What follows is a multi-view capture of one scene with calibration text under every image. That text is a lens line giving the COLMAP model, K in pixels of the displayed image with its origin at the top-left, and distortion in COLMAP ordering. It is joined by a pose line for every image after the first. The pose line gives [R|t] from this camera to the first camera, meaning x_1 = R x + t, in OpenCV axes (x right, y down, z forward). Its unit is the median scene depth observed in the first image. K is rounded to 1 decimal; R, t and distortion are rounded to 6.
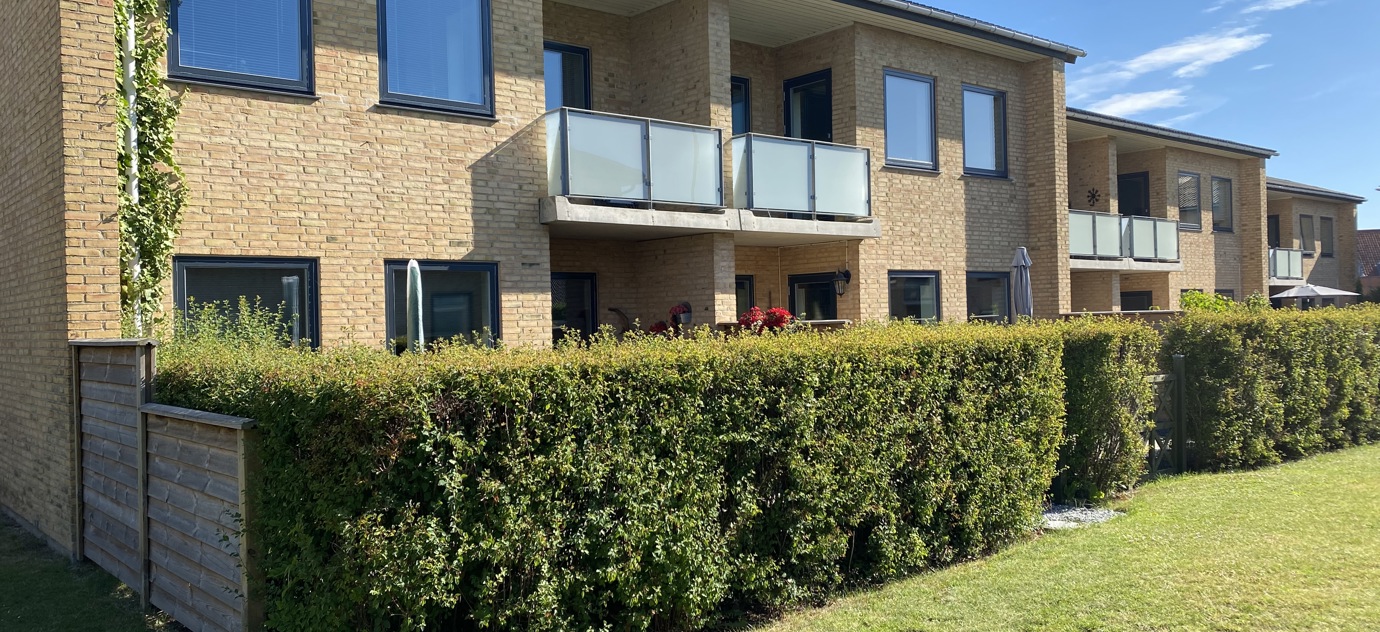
lens RADIAL K [[1078.3, 0, 695.0], [0, 1078.3, 316.8], [0, 0, 1]] dist [0.055912, -0.082395]
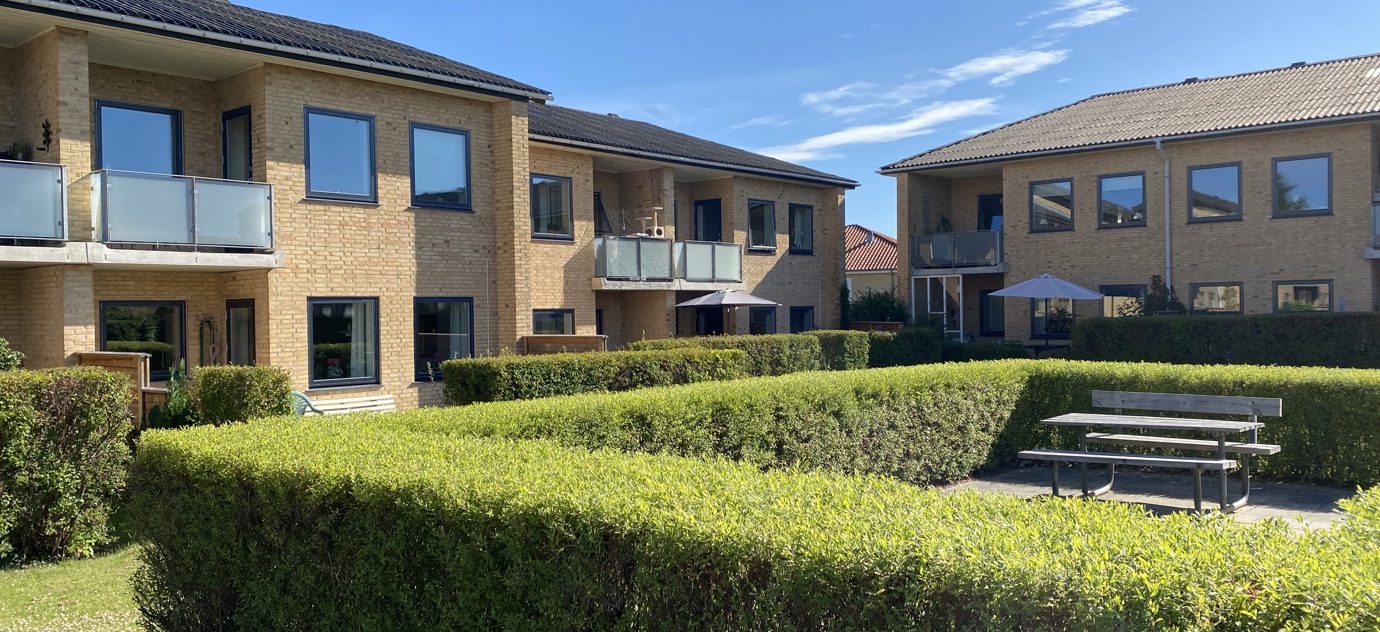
lens RADIAL K [[1078.3, 0, 687.2], [0, 1078.3, 307.2], [0, 0, 1]] dist [0.055912, -0.082395]
pose [[0.989455, 0.013431, 0.144216, 0.896896], [-0.013229, 0.999910, -0.002355, -0.032795], [-0.144235, 0.000422, 0.989543, 0.558340]]
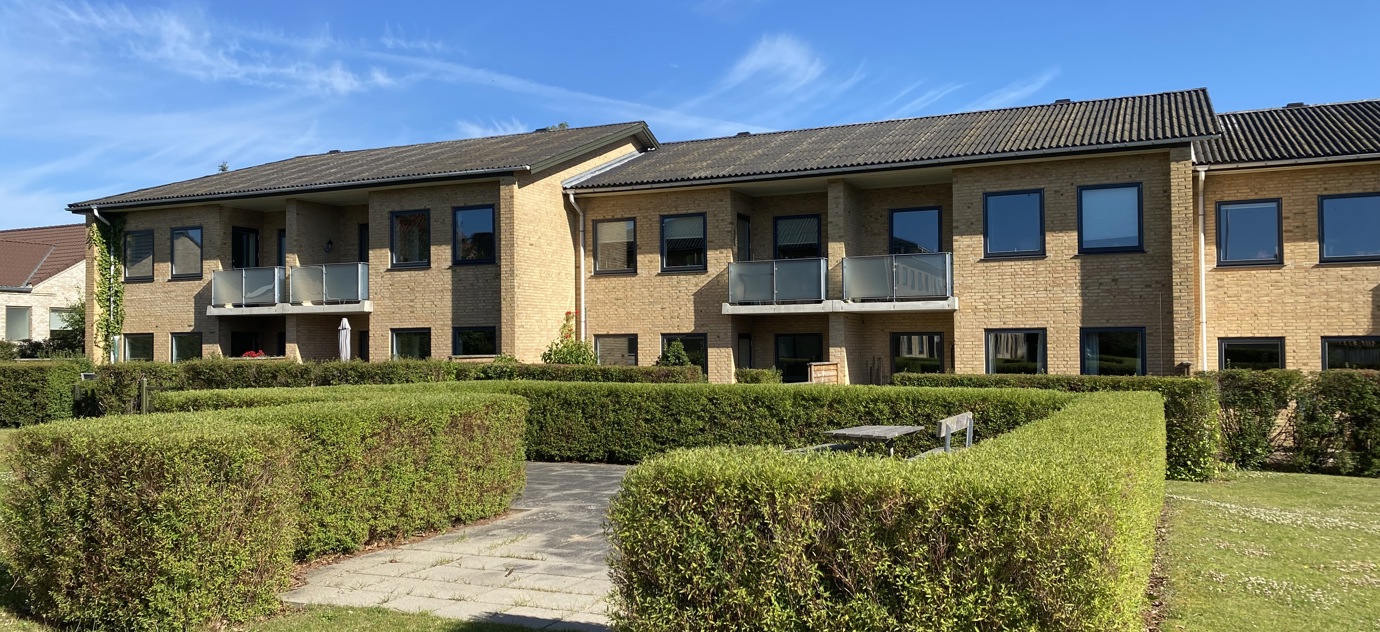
lens RADIAL K [[1078.3, 0, 684.5], [0, 1078.3, 320.9], [0, 0, 1]] dist [0.055912, -0.082395]
pose [[0.399172, -0.001383, -0.916875, 1.827798], [0.001303, 0.999999, -0.000941, -0.049516], [0.916875, -0.000819, 0.399173, 0.685949]]
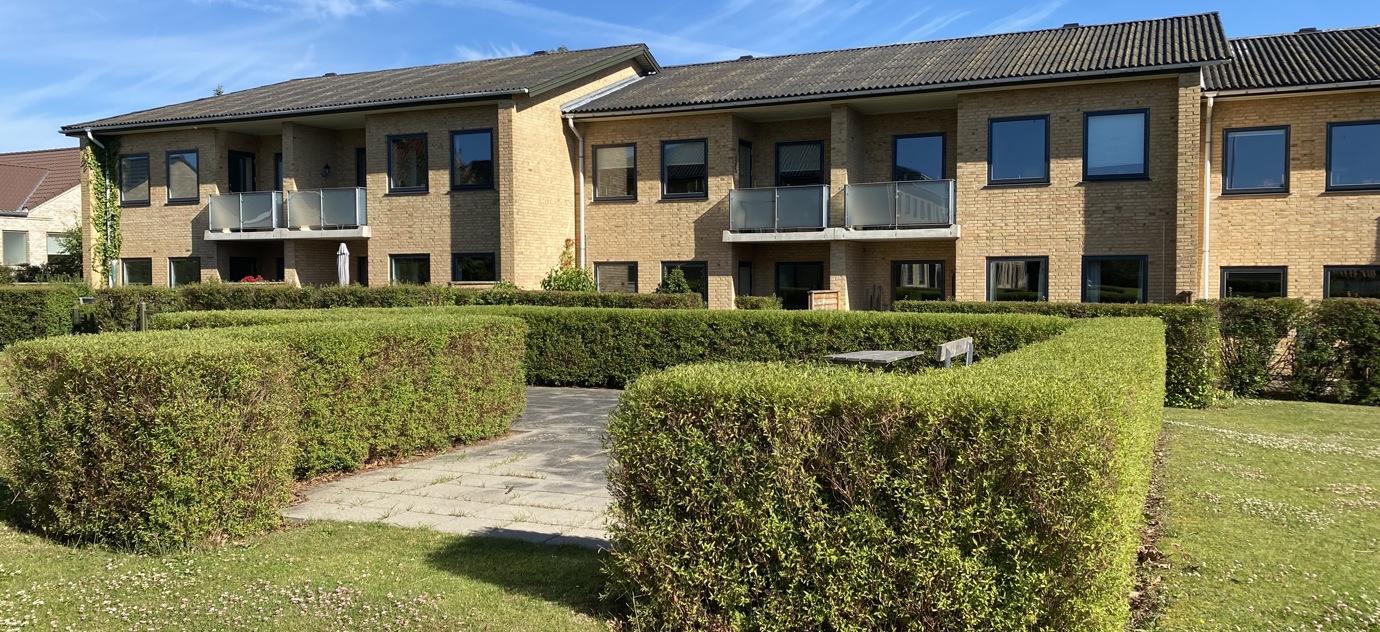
lens RADIAL K [[1078.3, 0, 685.6], [0, 1078.3, 322.3], [0, 0, 1]] dist [0.055912, -0.082395]
pose [[0.399639, 0.060468, -0.914676, 1.824147], [-0.003408, 0.997913, 0.064481, -0.044695], [0.916666, -0.022652, 0.399011, 0.687824]]
